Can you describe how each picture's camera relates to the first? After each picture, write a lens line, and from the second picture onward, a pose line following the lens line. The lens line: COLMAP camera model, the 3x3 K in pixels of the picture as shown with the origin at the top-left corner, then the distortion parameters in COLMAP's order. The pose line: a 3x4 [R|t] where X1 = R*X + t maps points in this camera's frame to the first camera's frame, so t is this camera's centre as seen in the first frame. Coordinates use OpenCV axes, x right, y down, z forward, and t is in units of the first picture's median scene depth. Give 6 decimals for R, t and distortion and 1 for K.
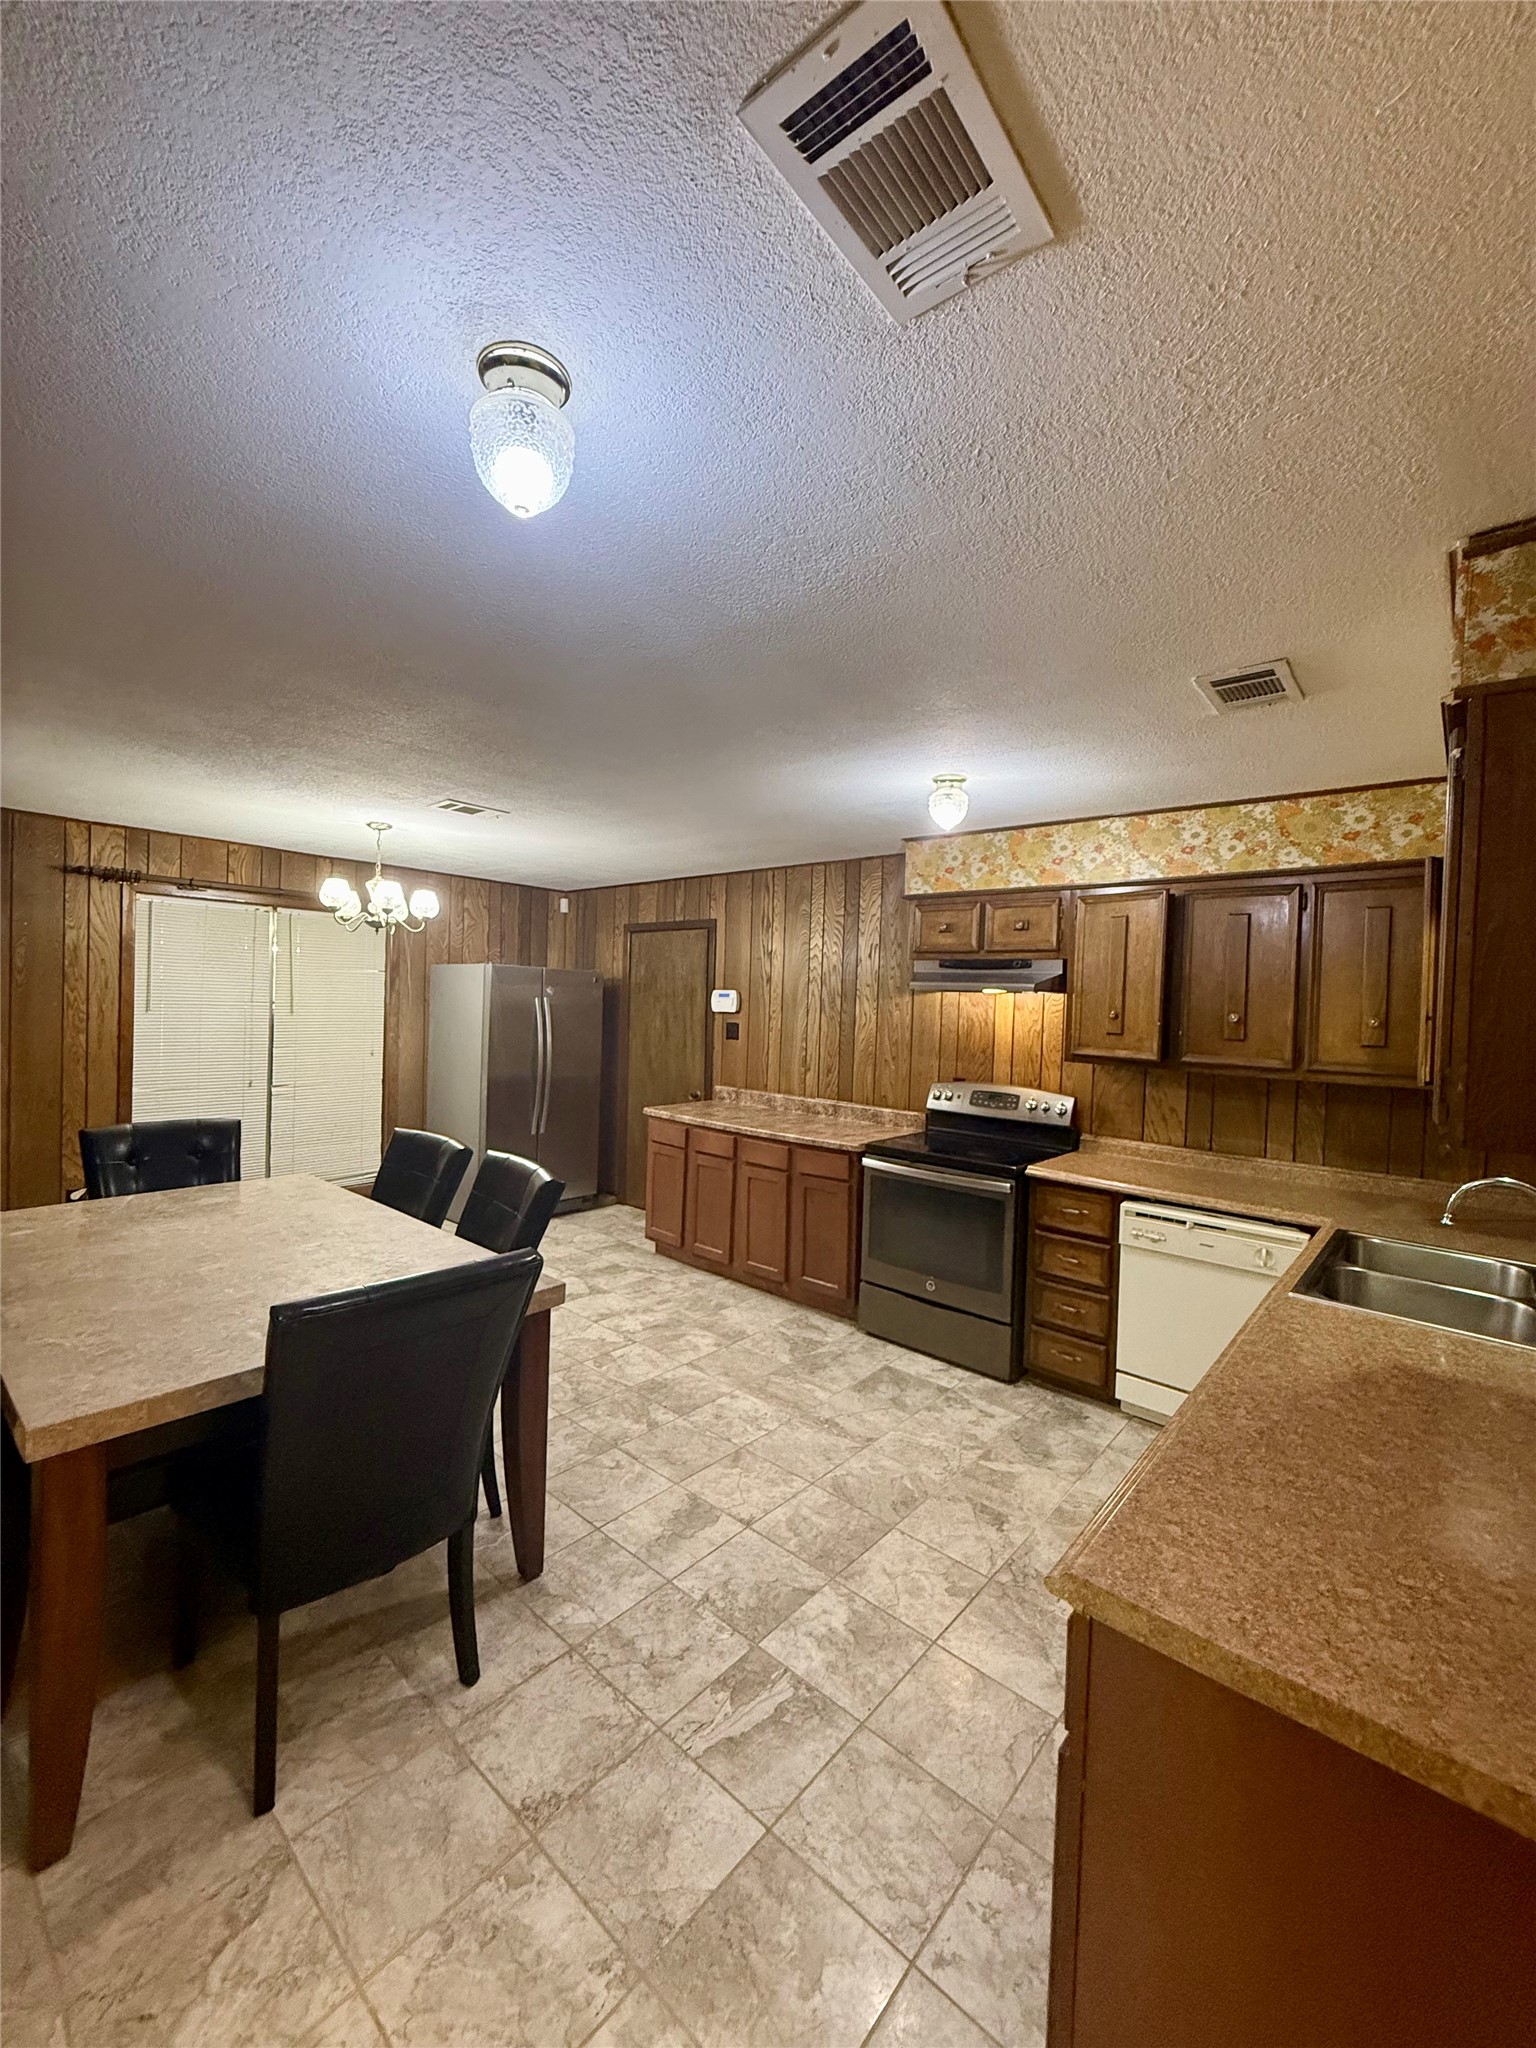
lens RADIAL K [[816.8, 0, 764.4], [0, 816.8, 1019.8], [0, 0, 1]] dist [0.001230, 0.000112]
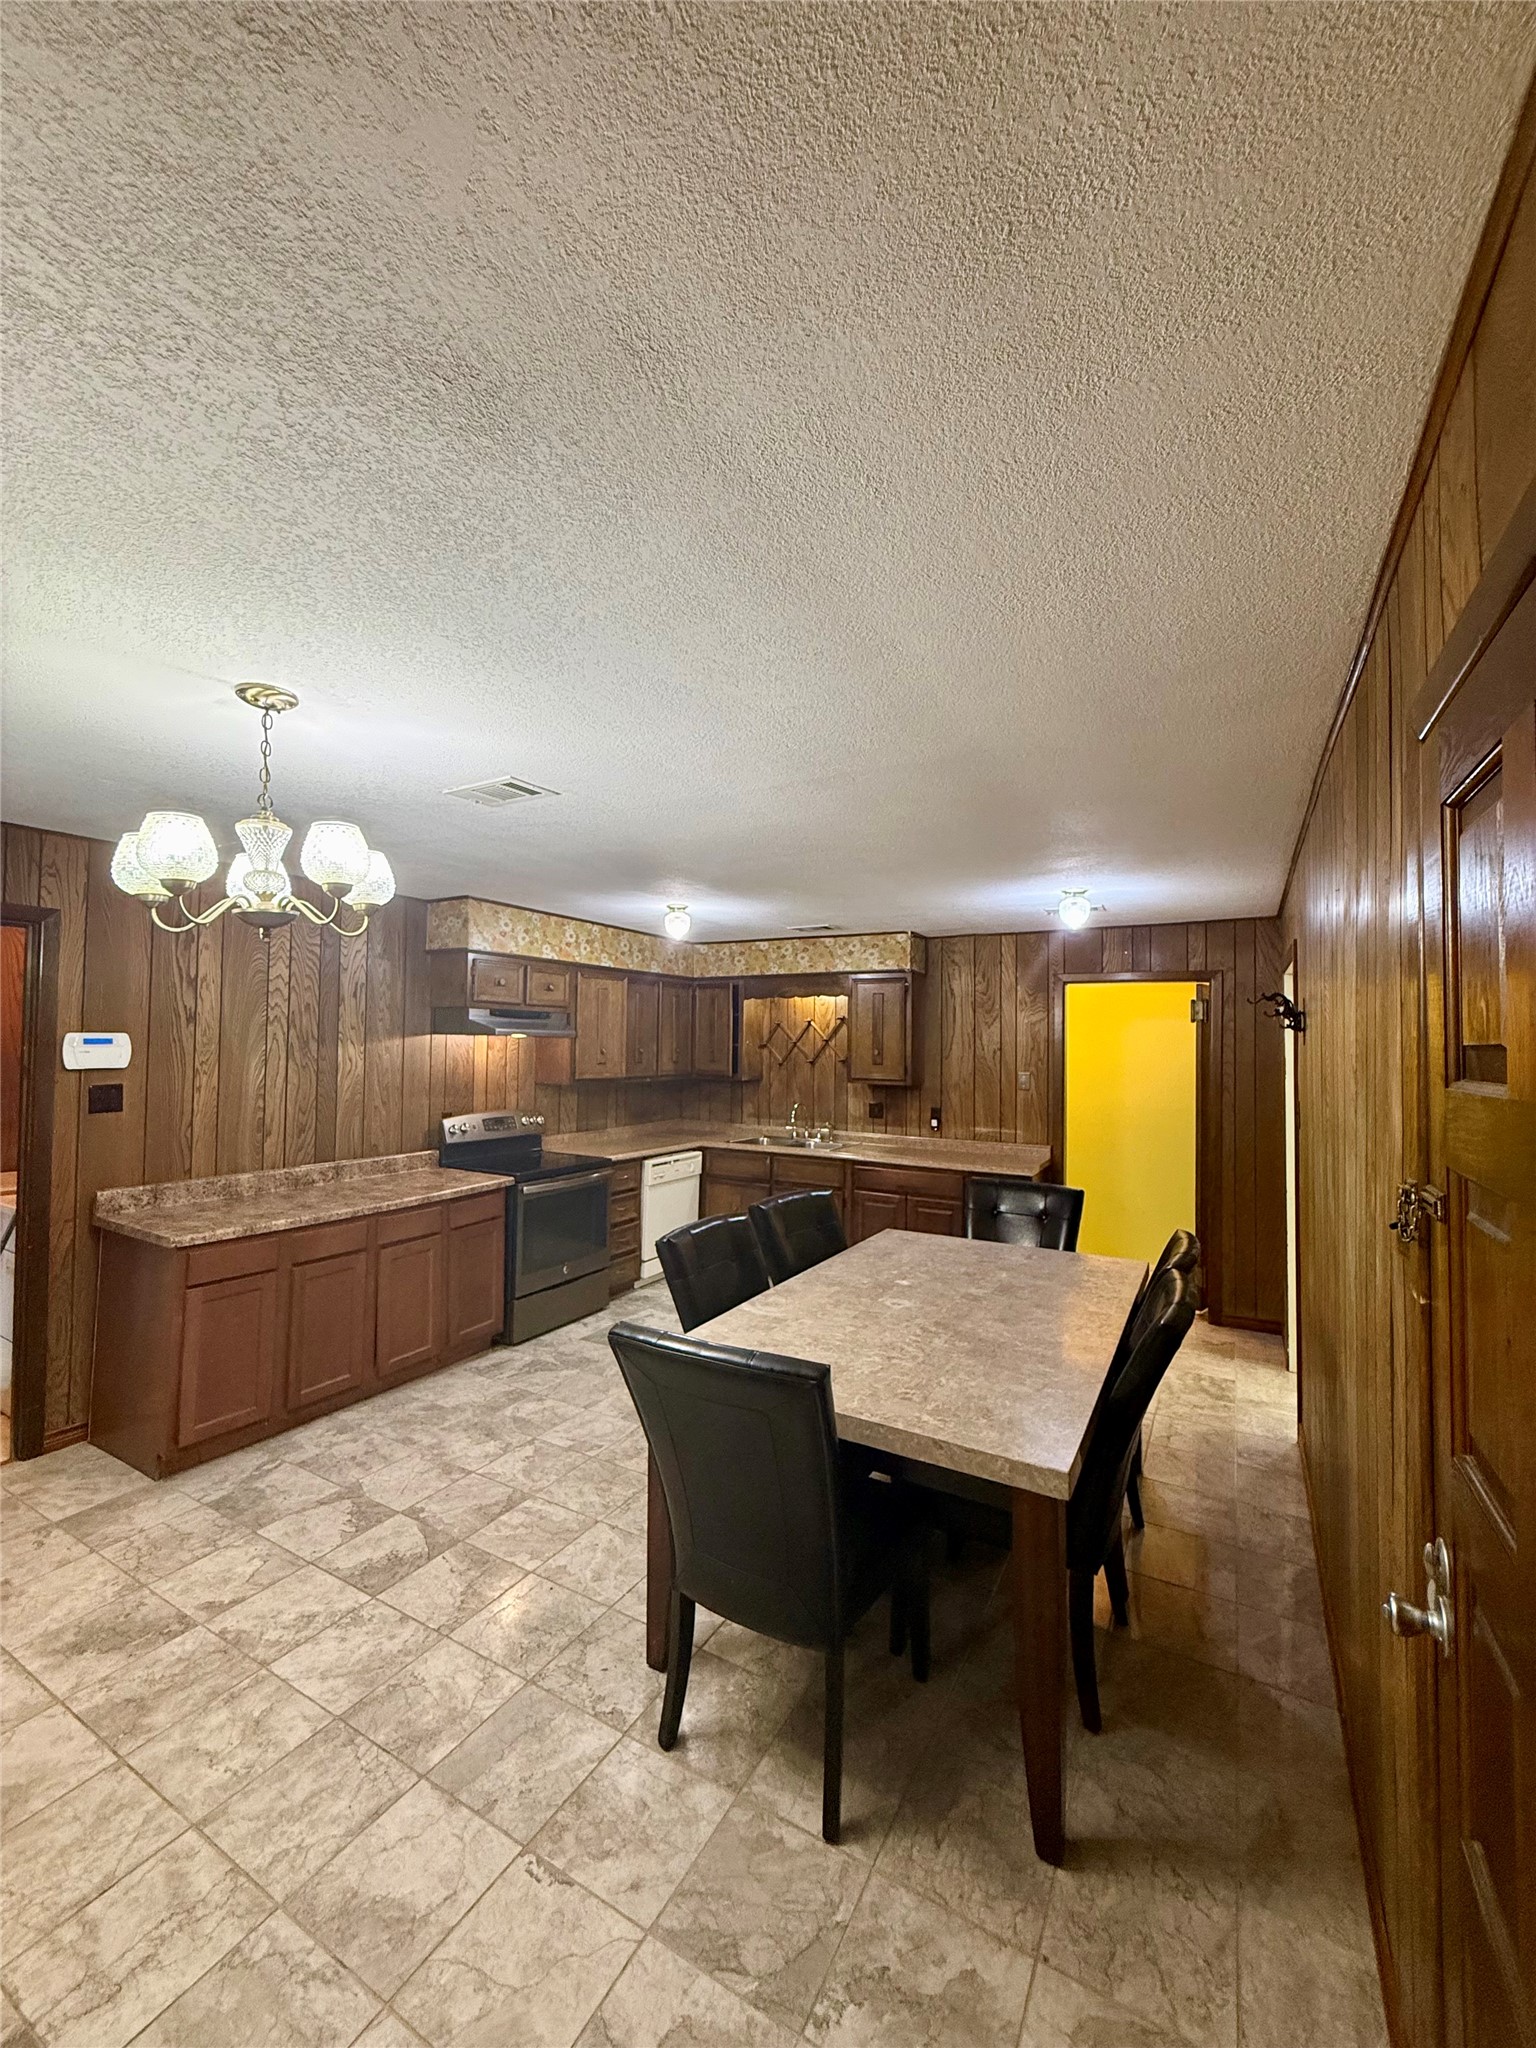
lens RADIAL K [[816.8, 0, 763.0], [0, 816.8, 1019.6], [0, 0, 1]] dist [0.001230, 0.000112]
pose [[-0.194198, -0.006661, 0.980940, -0.892679], [0.004461, 0.999961, 0.007673, -0.058611], [-0.980952, 0.005866, -0.194160, 0.763514]]
